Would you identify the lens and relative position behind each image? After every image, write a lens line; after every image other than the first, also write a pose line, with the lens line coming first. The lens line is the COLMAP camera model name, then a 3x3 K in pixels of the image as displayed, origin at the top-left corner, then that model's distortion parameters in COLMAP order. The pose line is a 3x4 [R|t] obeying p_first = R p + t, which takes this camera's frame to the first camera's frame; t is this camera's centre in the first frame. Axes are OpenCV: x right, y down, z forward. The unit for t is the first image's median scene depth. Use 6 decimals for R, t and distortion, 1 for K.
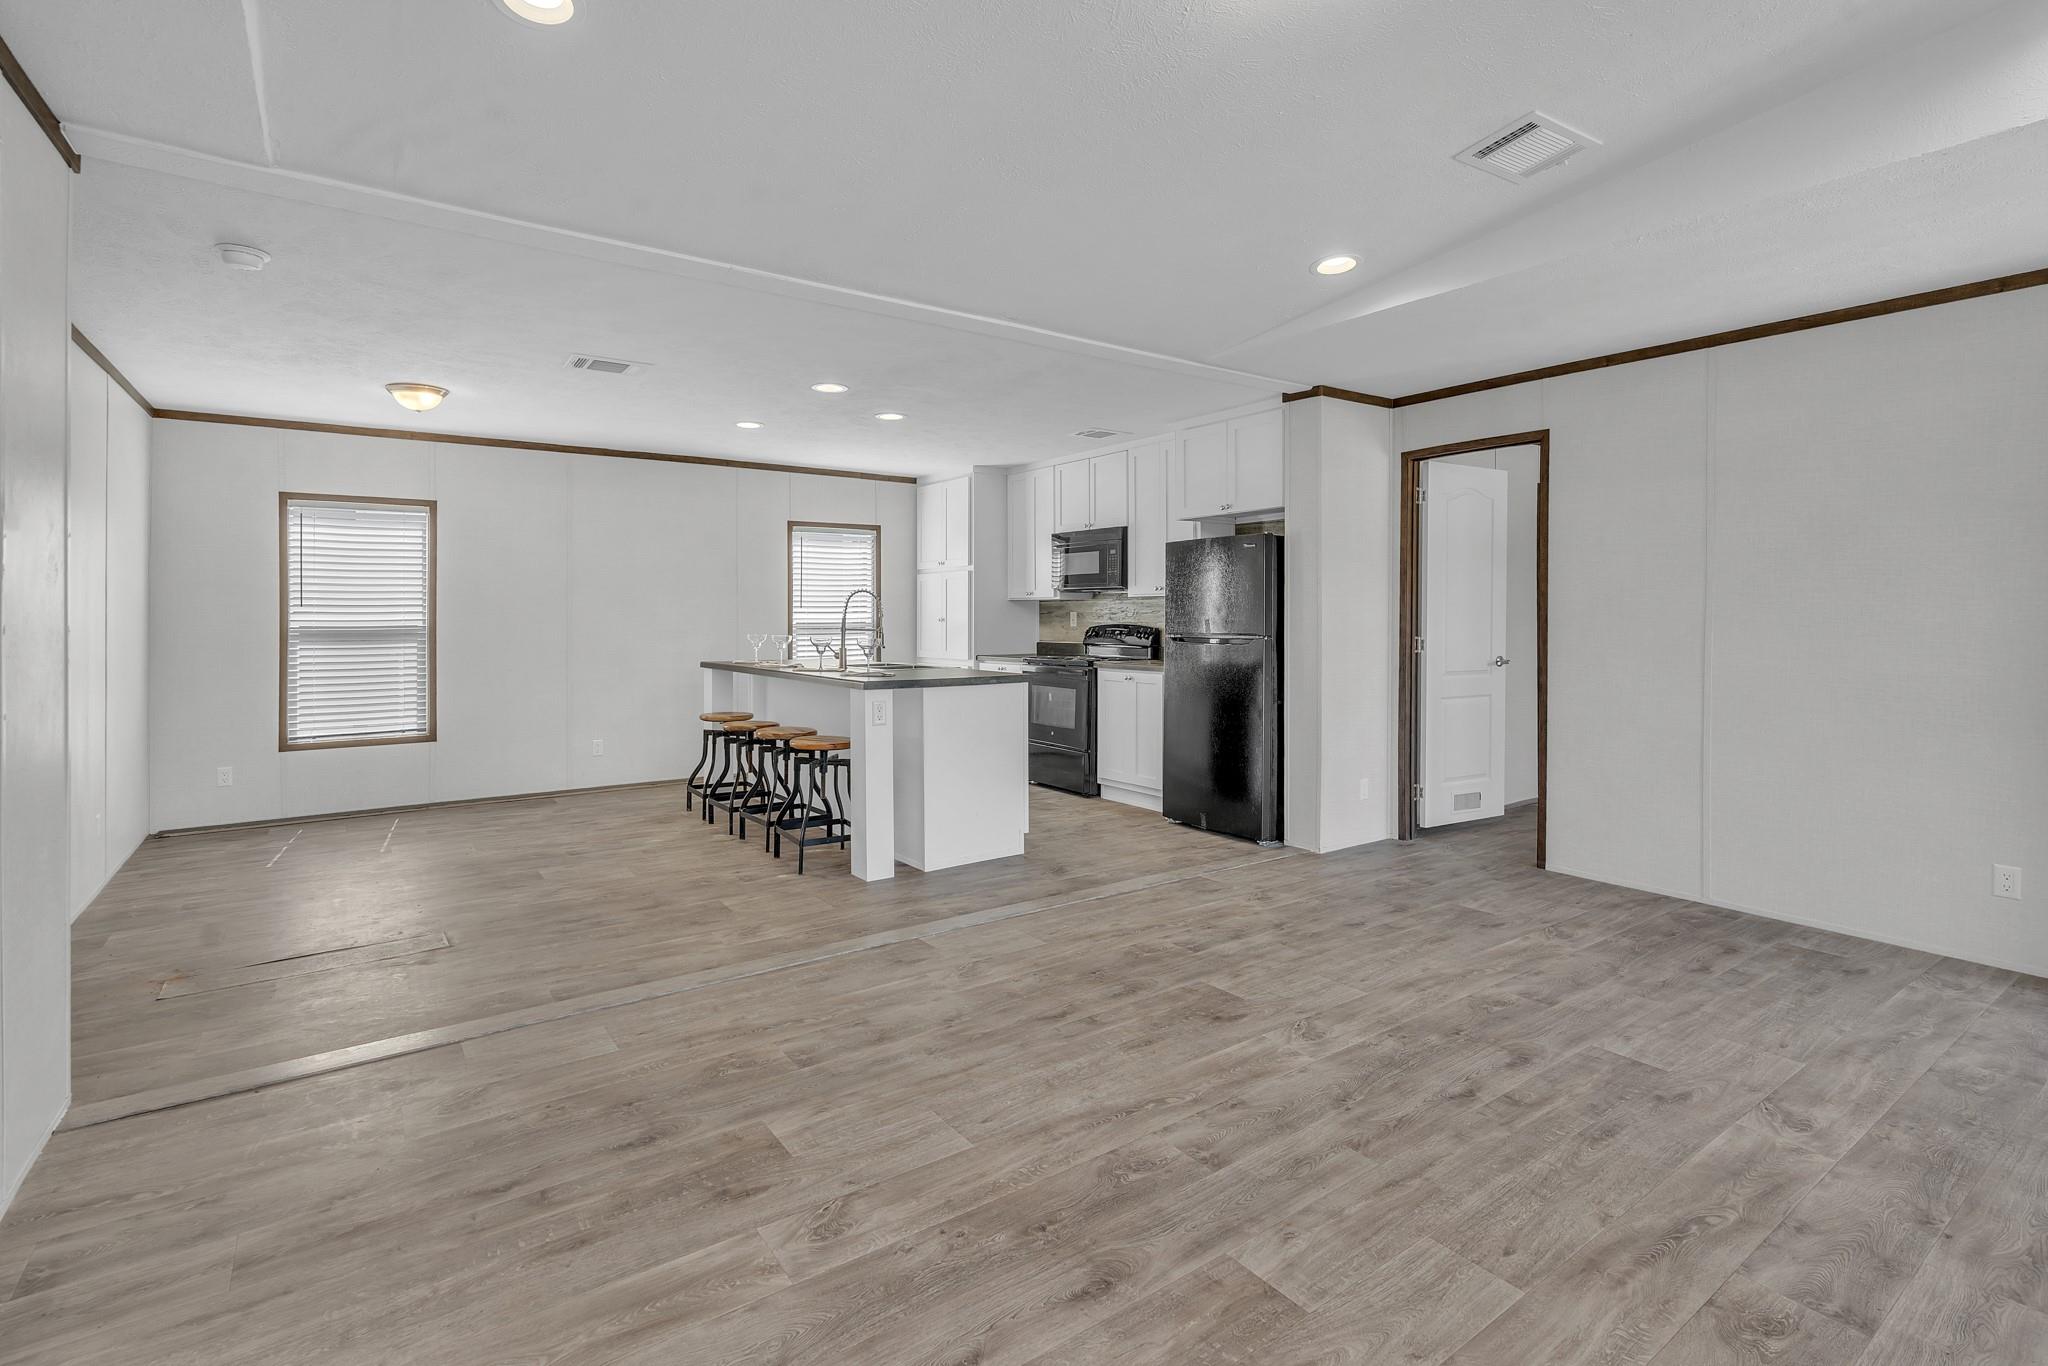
lens RADIAL K [[983.9, 0, 1048.8], [0, 983.9, 623.8], [0, 0, 1]] dist [-0.008585, 0.002944]
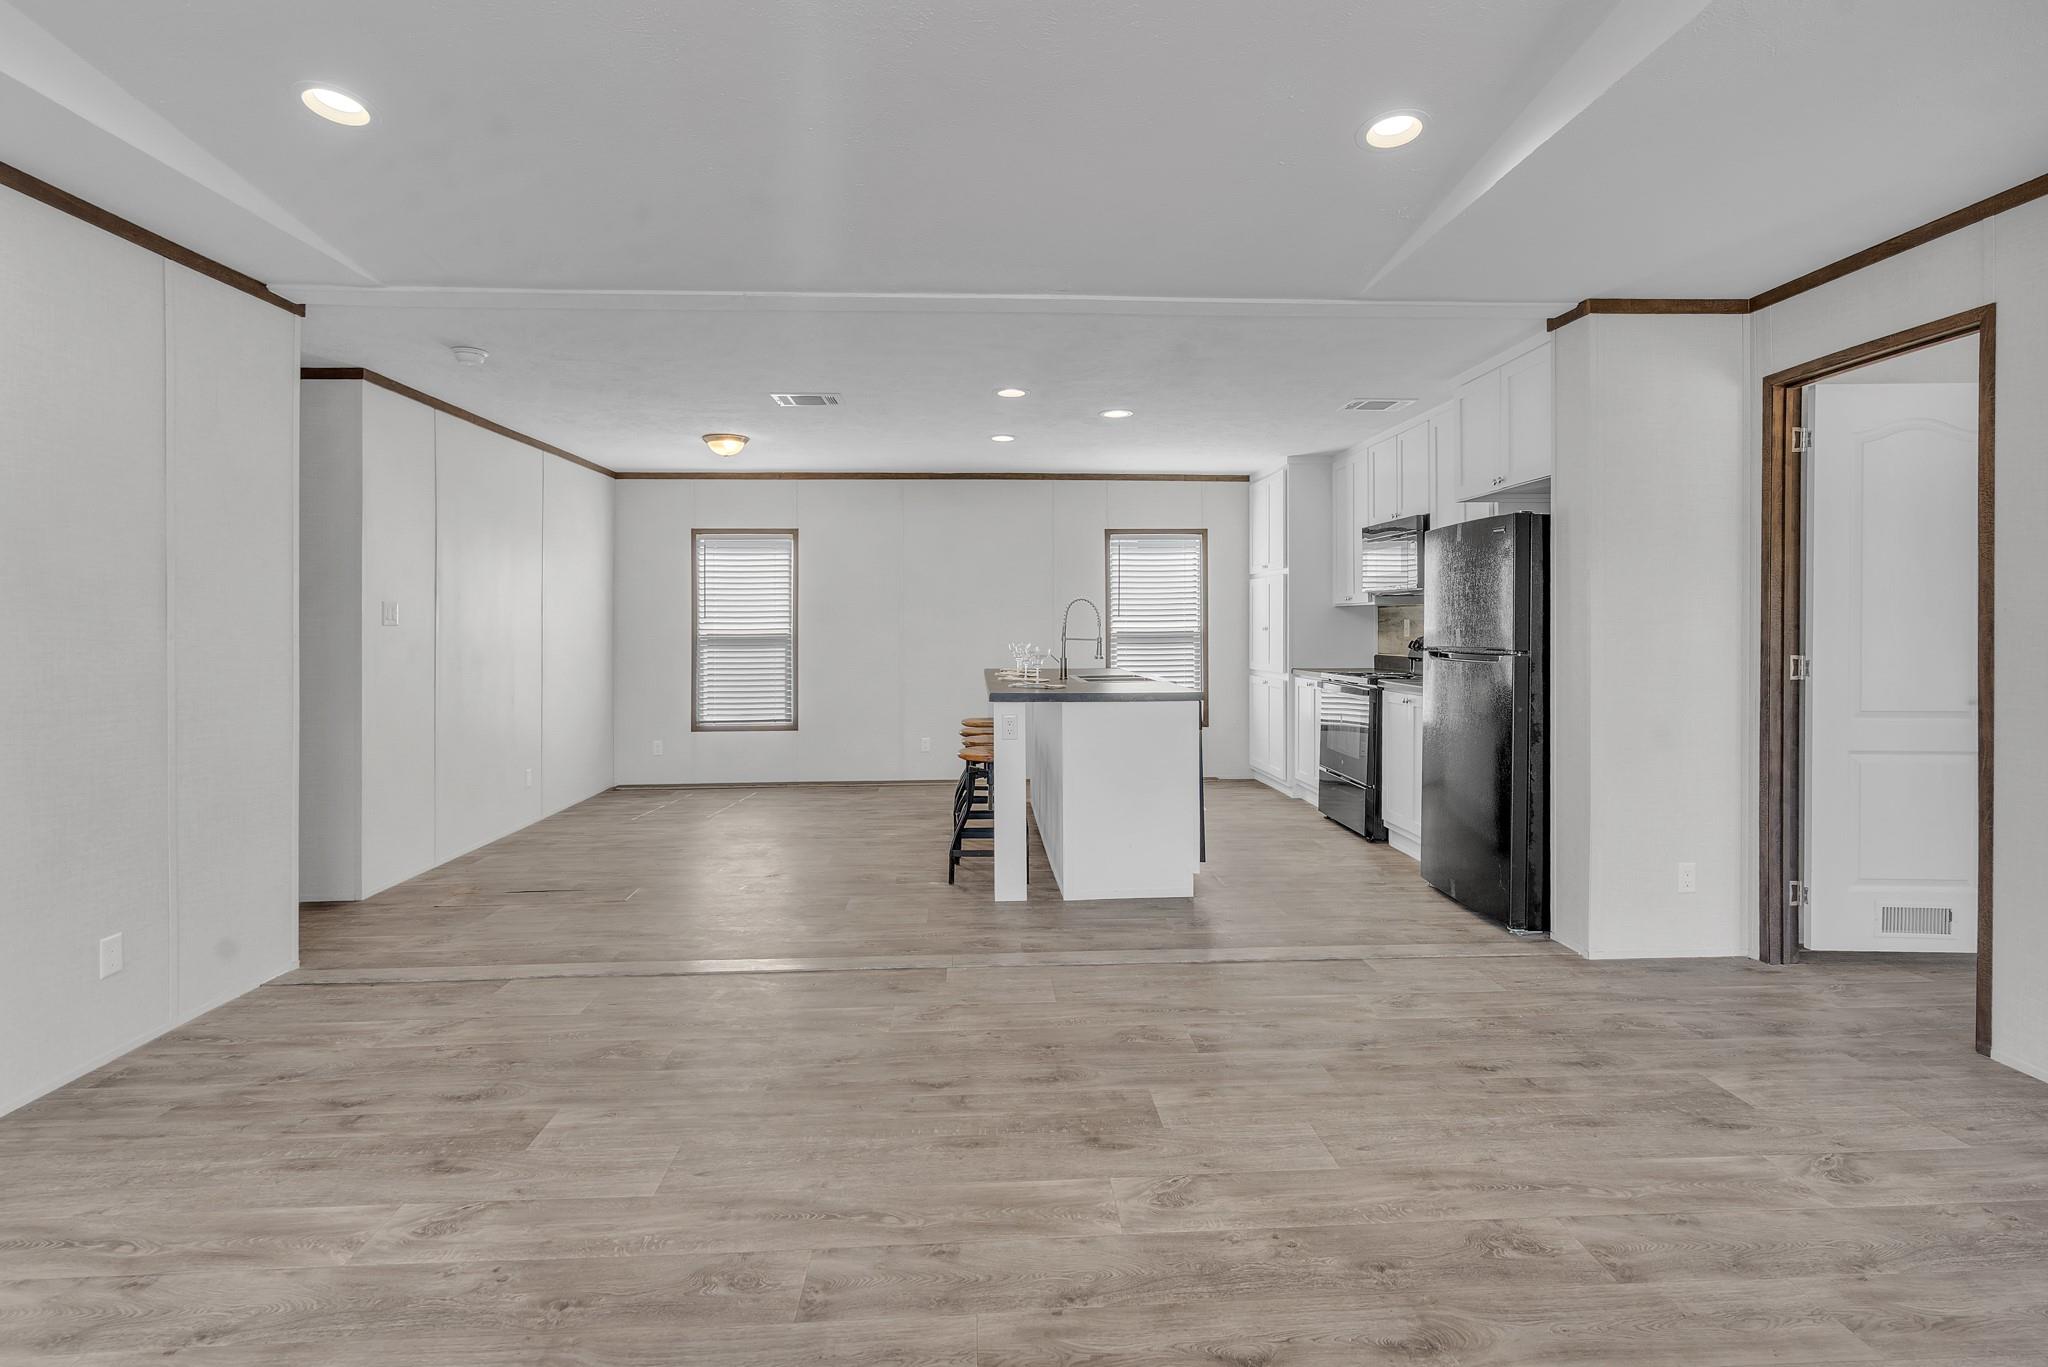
lens RADIAL K [[983.9, 0, 1019.2], [0, 983.9, 629.7], [0, 0, 1]] dist [-0.008585, 0.002944]
pose [[0.835140, 0.001004, -0.550037, 0.303780], [-0.002202, 0.999996, -0.001519, -0.001861], [0.550033, 0.002480, 0.835139, 0.173095]]
